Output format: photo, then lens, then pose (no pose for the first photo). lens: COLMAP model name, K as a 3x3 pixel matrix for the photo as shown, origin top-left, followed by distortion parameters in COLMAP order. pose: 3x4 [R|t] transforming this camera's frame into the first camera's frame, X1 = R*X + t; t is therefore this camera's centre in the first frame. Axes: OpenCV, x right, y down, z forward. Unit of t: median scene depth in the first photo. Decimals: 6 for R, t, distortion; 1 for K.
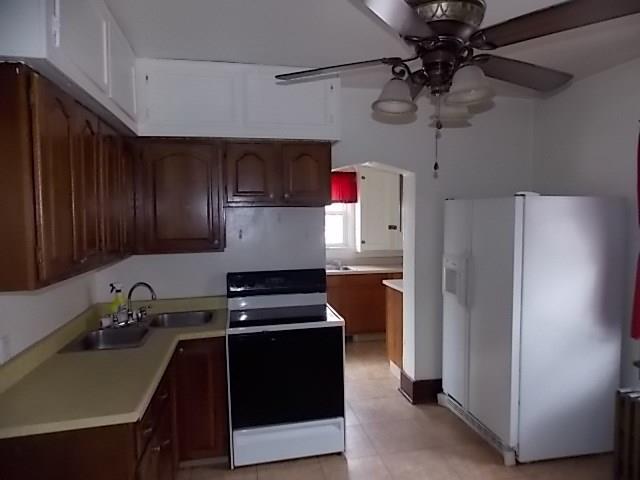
lens RADIAL K [[427.8, 0, 320.0], [0, 427.8, 240.0], [0, 0, 1]] dist [0.005003, 0.004855]
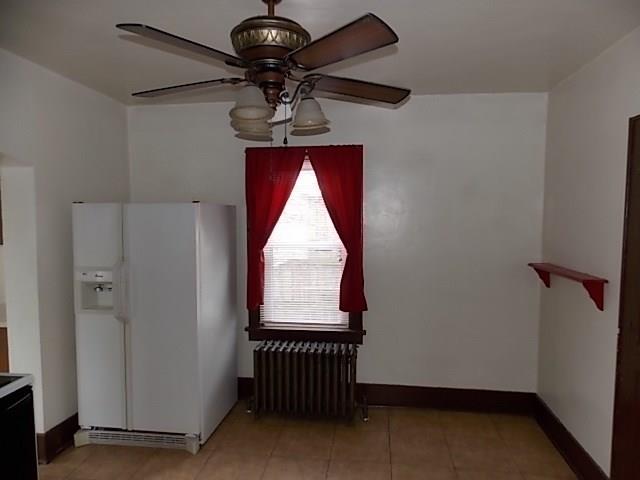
lens RADIAL K [[427.8, 0, 320.0], [0, 427.8, 240.0], [0, 0, 1]] dist [0.005003, 0.004855]
pose [[0.330409, -0.064325, 0.941643, -0.339198], [0.063487, 0.996930, 0.045825, -0.028545], [-0.941700, 0.044641, 0.333478, 0.252923]]
